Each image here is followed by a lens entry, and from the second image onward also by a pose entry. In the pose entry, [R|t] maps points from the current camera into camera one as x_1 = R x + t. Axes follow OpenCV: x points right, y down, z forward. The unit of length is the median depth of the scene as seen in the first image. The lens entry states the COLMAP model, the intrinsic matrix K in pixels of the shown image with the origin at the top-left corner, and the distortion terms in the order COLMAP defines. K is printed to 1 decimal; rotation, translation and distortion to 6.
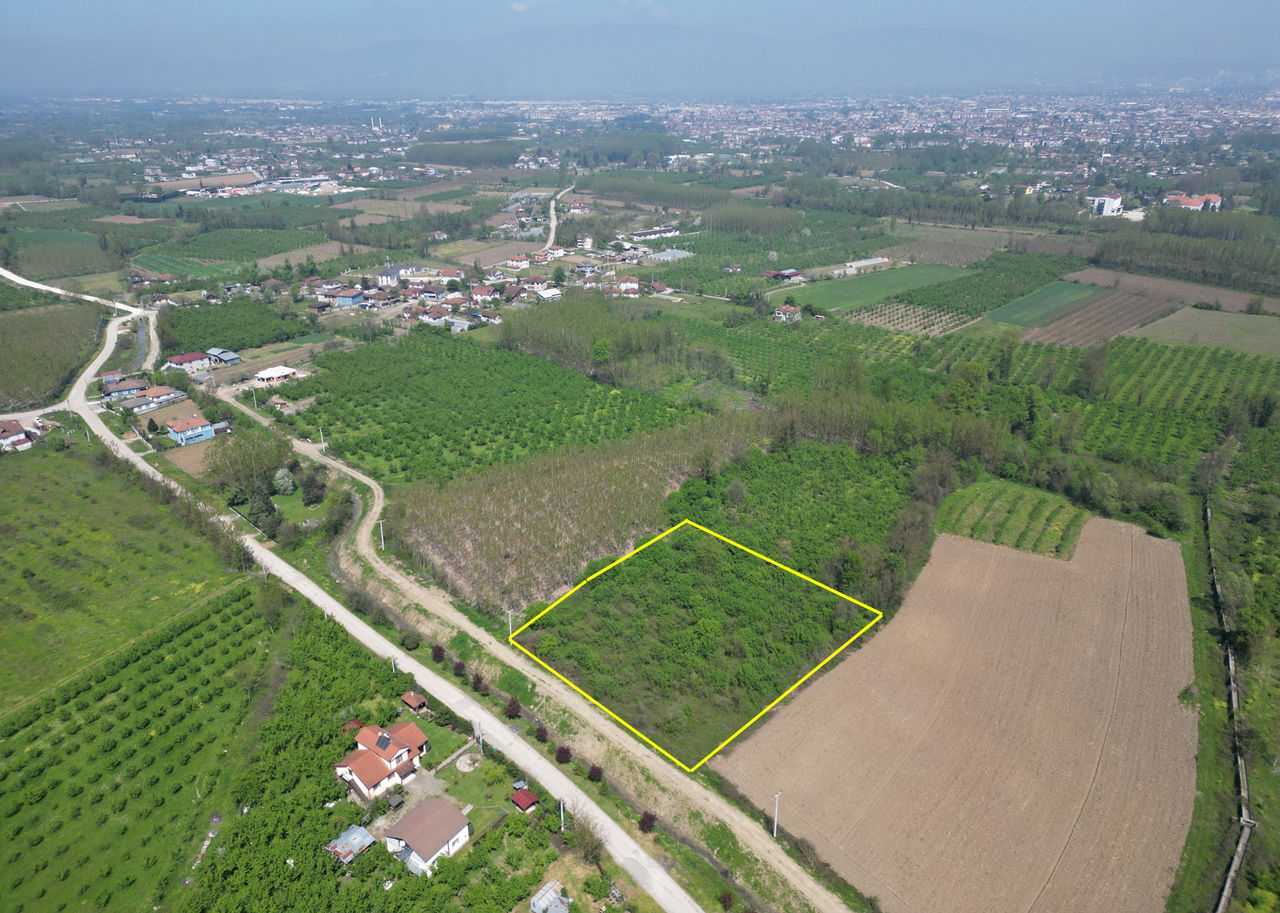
lens RADIAL K [[880.1, 0, 638.8], [0, 880.1, 447.5], [0, 0, 1]] dist [0.073079, -0.062448]
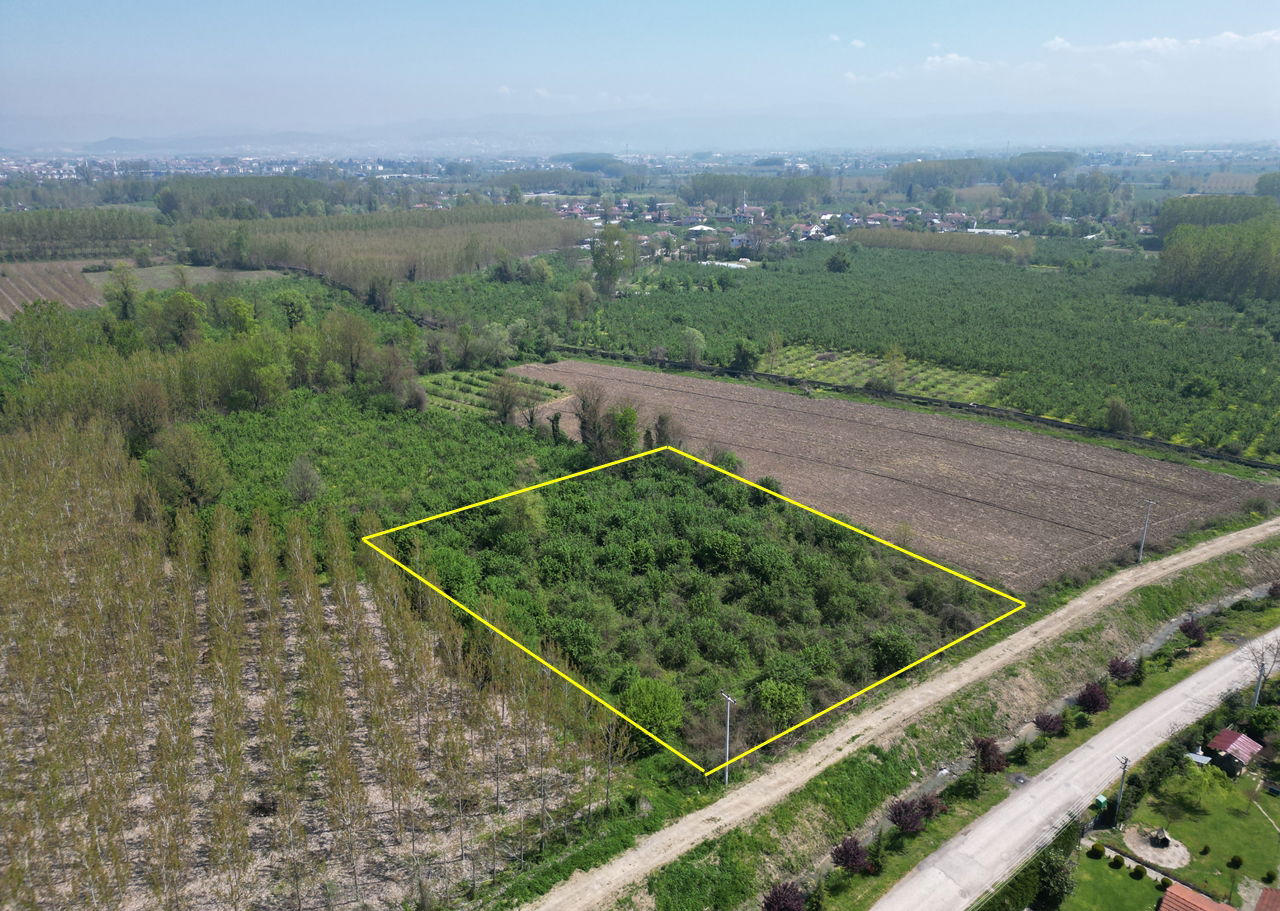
lens RADIAL K [[880.1, 0, 633.3], [0, 880.1, 465.5], [0, 0, 1]] dist [0.073079, -0.062448]
pose [[0.123832, -0.331947, 0.935135, -0.380815], [0.386184, 0.884214, 0.262733, -0.024886], [-0.914072, 0.328599, 0.237687, 0.697736]]
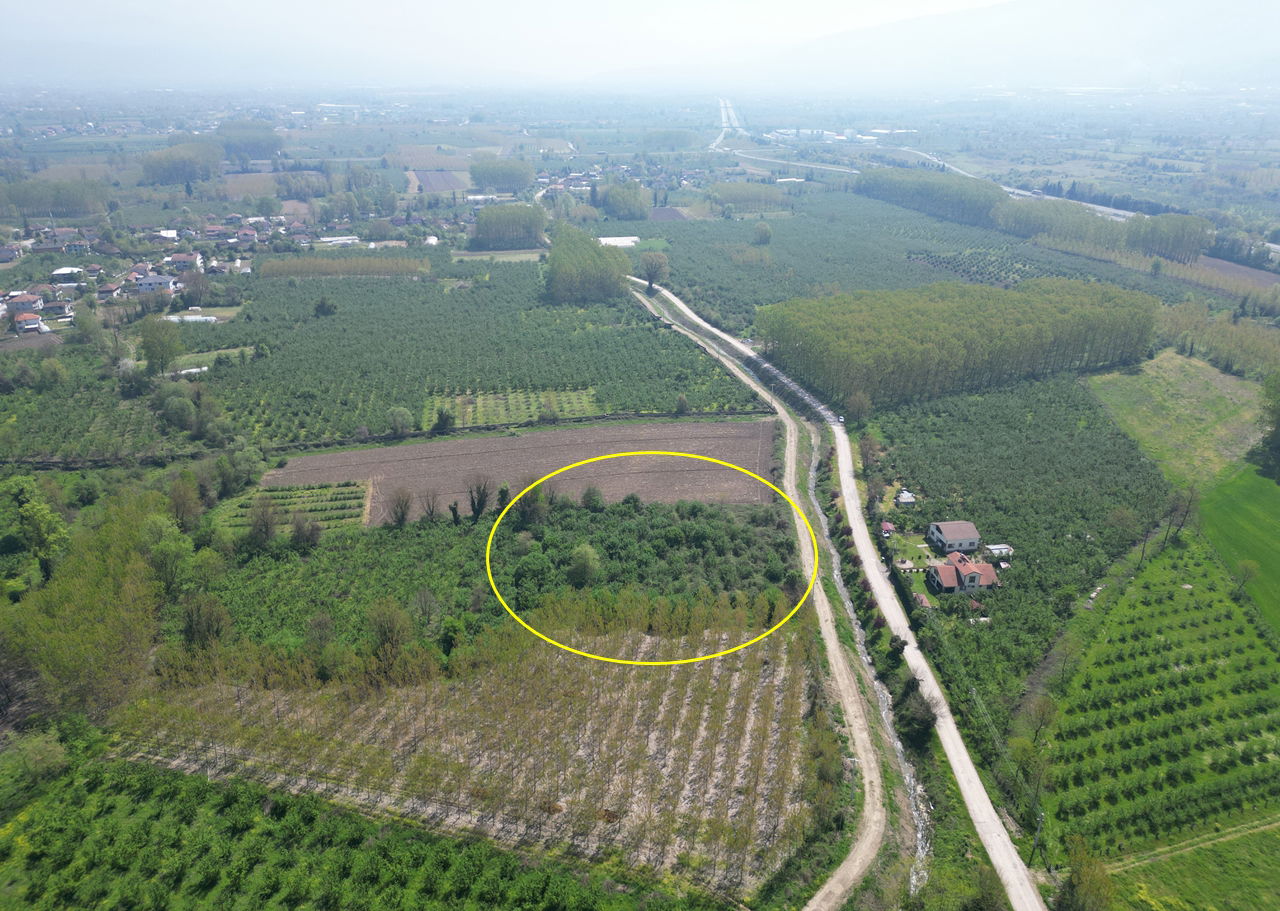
lens RADIAL K [[880.1, 0, 642.0], [0, 880.1, 456.3], [0, 0, 1]] dist [0.073079, -0.062448]
pose [[-0.692363, -0.281951, 0.664181, -0.510944], [0.276470, 0.746579, 0.605131, -0.475875], [-0.666481, 0.602597, -0.438953, 1.163473]]
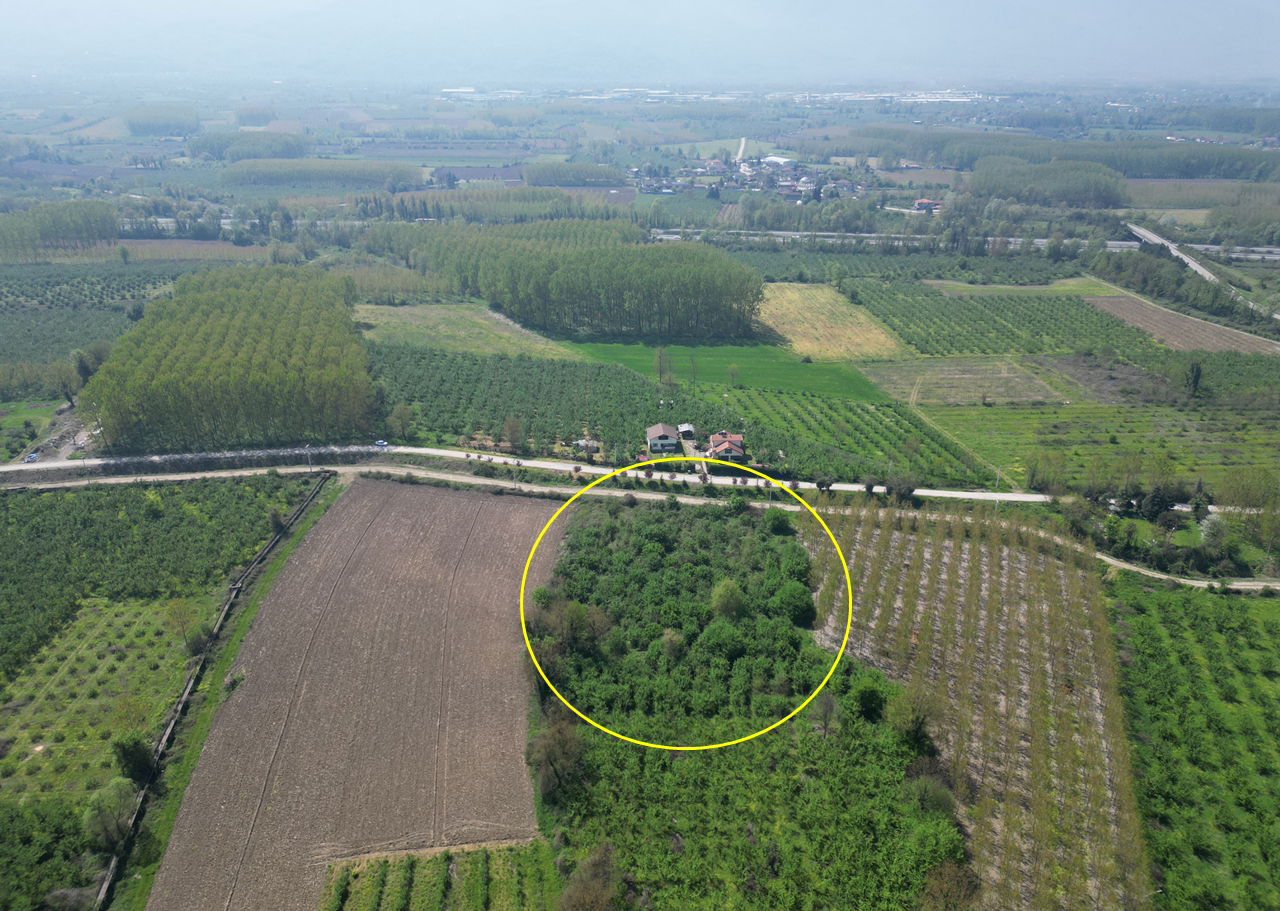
lens RADIAL K [[880.1, 0, 632.9], [0, 880.1, 443.0], [0, 0, 1]] dist [0.073079, -0.062448]
pose [[-0.787490, 0.248826, -0.563866, 0.546974], [-0.234775, 0.724796, 0.647728, -0.484695], [0.569859, 0.642461, -0.512352, 1.151806]]
